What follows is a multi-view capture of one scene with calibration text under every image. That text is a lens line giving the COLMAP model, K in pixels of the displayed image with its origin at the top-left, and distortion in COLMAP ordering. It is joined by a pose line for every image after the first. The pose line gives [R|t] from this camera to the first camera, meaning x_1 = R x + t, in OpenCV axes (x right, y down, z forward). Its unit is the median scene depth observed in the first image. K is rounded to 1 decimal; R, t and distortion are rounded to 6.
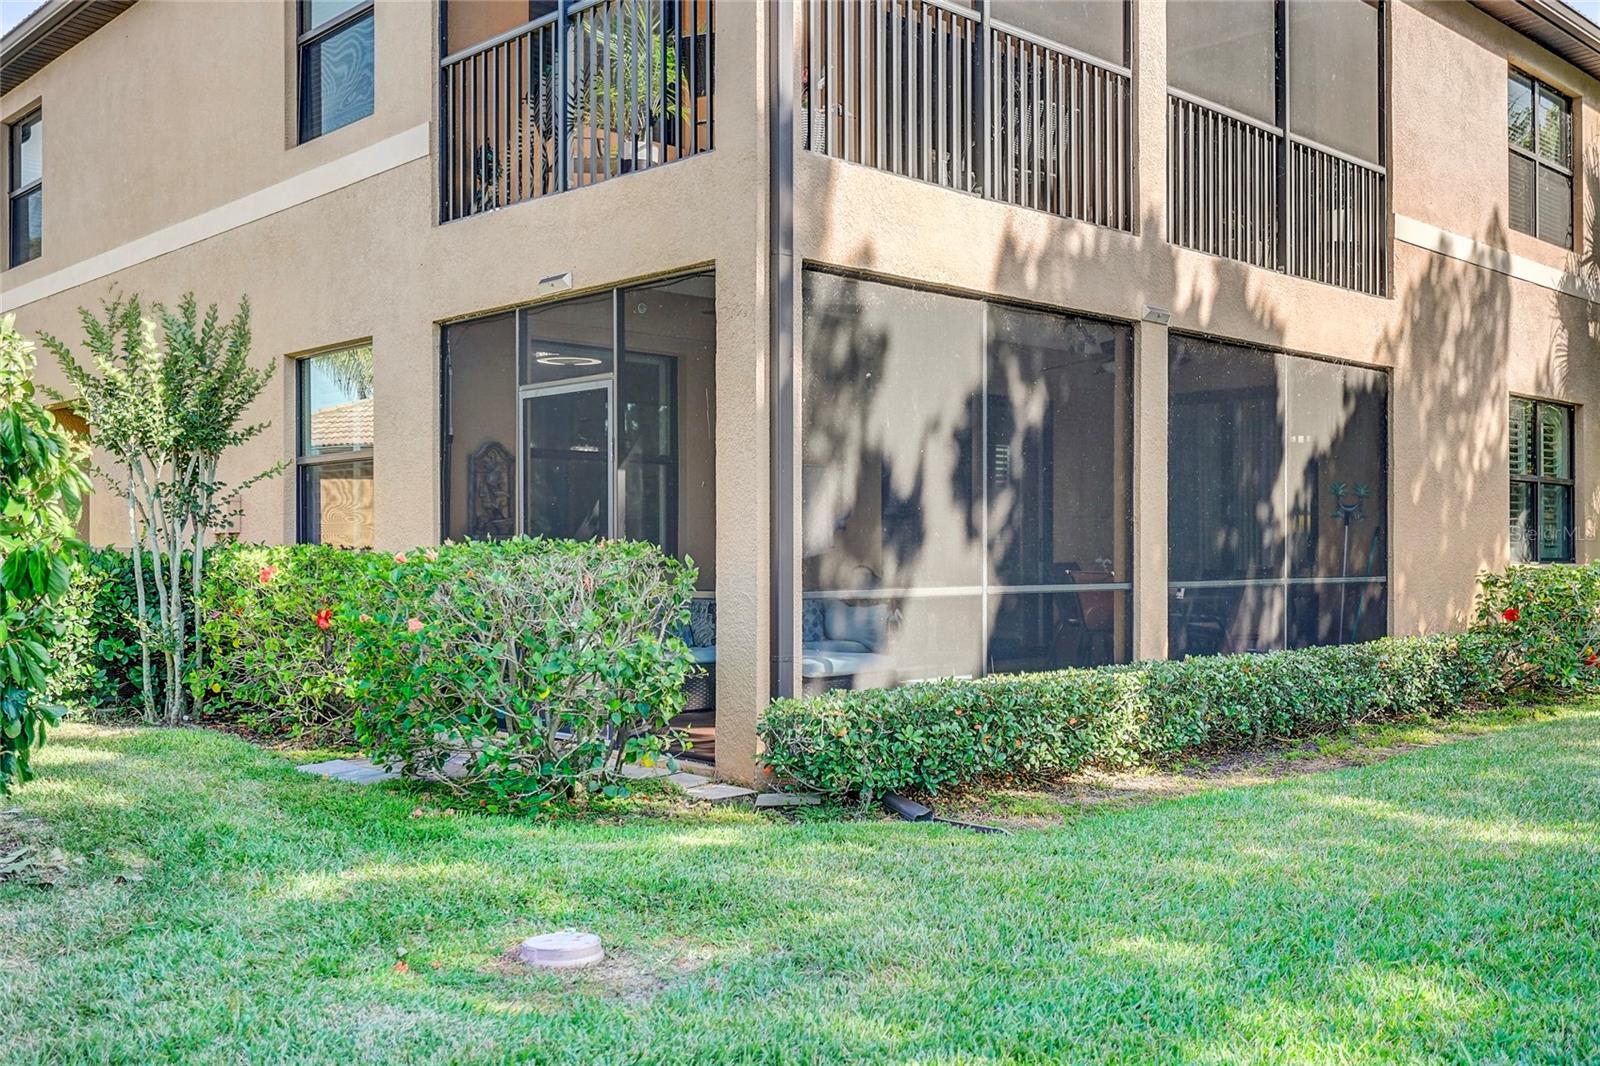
lens RADIAL K [[1496.8, 0, 800.0], [0, 1496.8, 533.0], [0, 0, 1]] dist [0.013413, 0.000029]
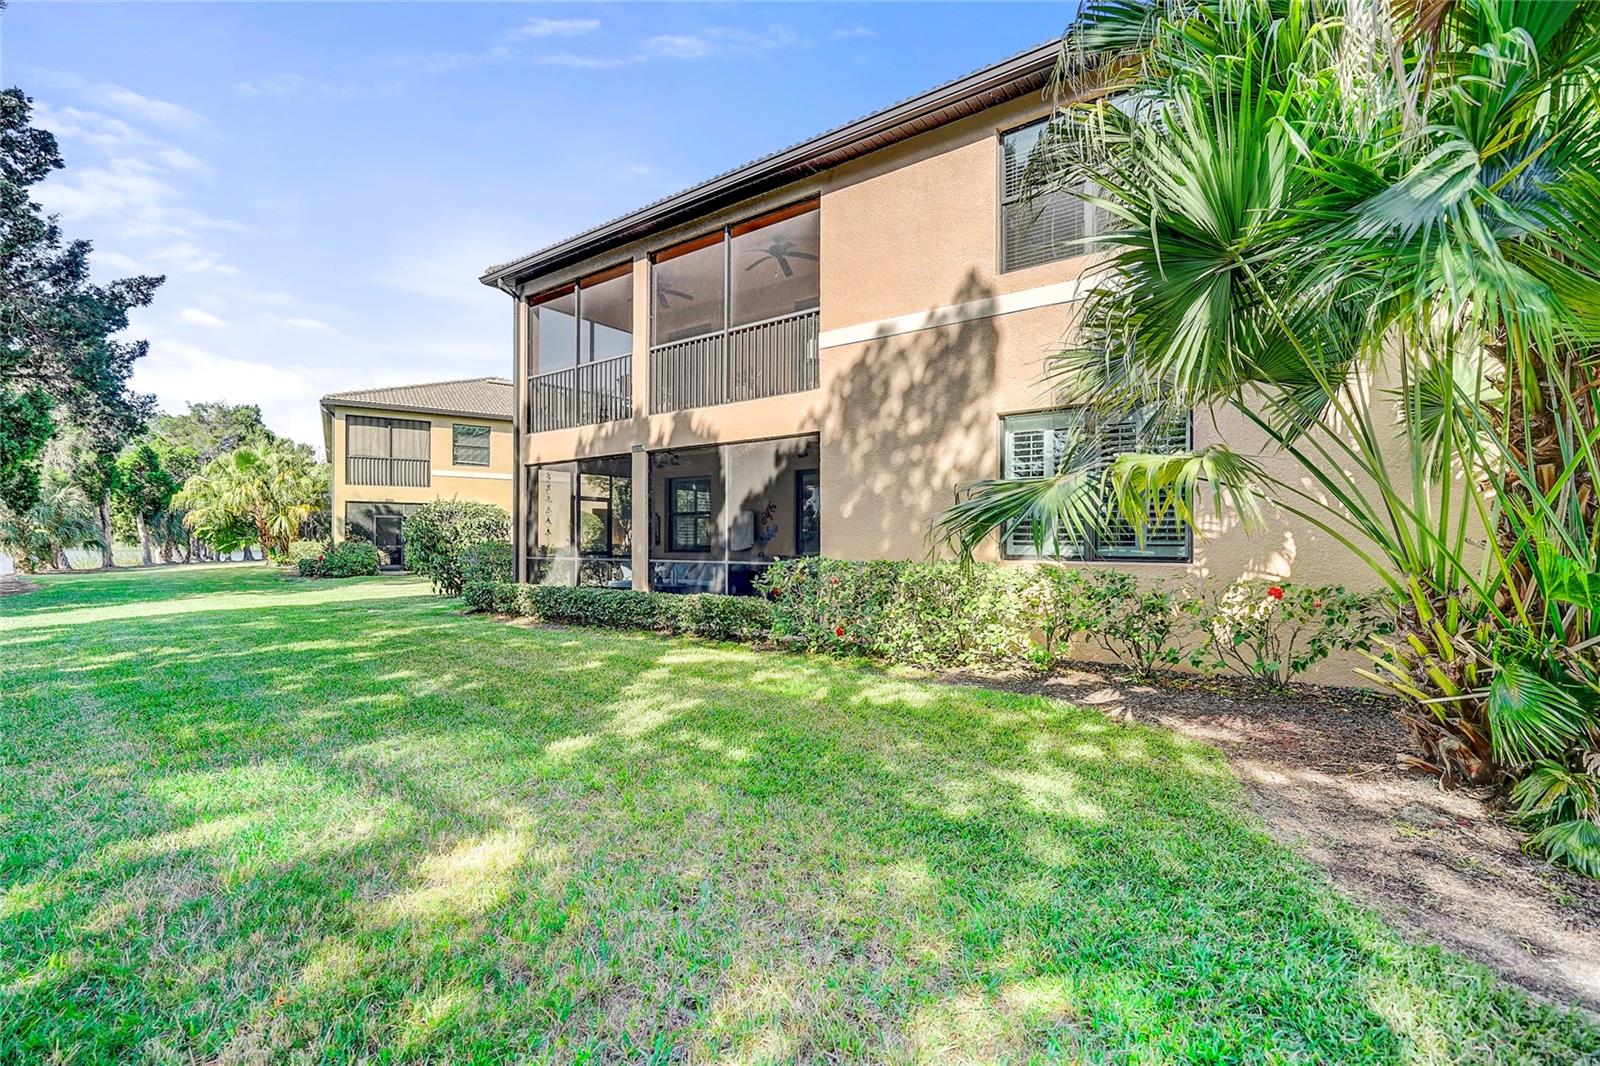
lens RADIAL K [[730.0, 0, 800.0], [0, 730.0, 533.0], [0, 0, 1]] dist [0.000331, 0.000769]
pose [[0.143775, -0.005606, -0.989595, 1.246989], [0.010379, 0.999937, -0.004157, -0.002503], [0.989556, -0.009674, 0.143824, 0.942655]]
